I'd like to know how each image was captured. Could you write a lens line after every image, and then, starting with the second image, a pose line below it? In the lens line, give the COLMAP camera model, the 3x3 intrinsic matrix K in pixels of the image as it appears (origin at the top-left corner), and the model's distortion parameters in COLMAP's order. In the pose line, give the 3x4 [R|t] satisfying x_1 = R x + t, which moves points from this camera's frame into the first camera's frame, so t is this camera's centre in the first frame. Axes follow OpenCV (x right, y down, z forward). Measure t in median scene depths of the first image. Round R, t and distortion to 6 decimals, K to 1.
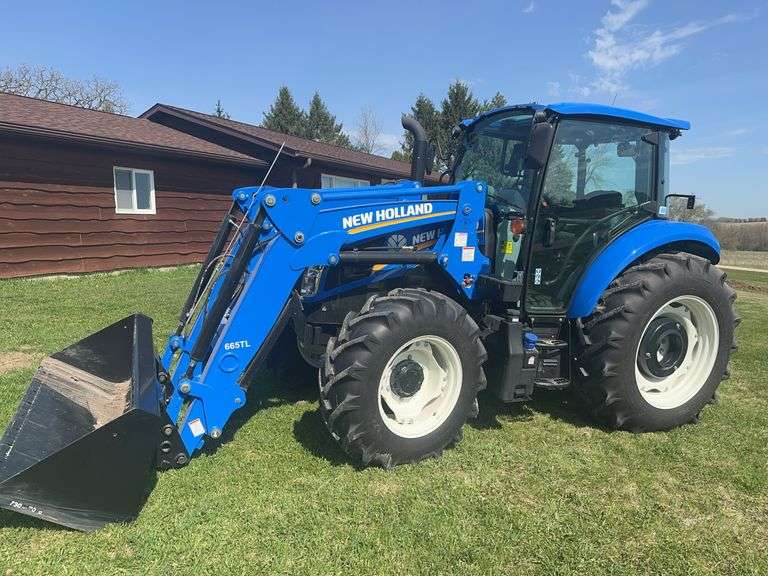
lens RADIAL K [[548.6, 0, 387.7], [0, 548.6, 292.8], [0, 0, 1]] dist [0.072794, -0.103669]
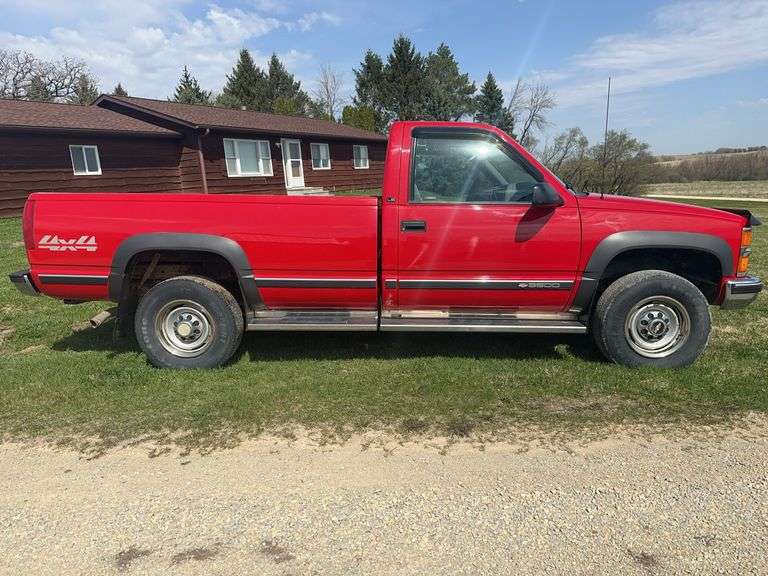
lens RADIAL K [[561.8, 0, 384.0], [0, 561.8, 288.0], [0, 0, 1]] dist [0.008390, -0.004950]
pose [[0.998368, -0.055477, -0.013568, 0.079249], [0.056332, 0.995674, 0.073889, 0.021541], [0.009410, -0.074532, 0.997174, -0.122292]]
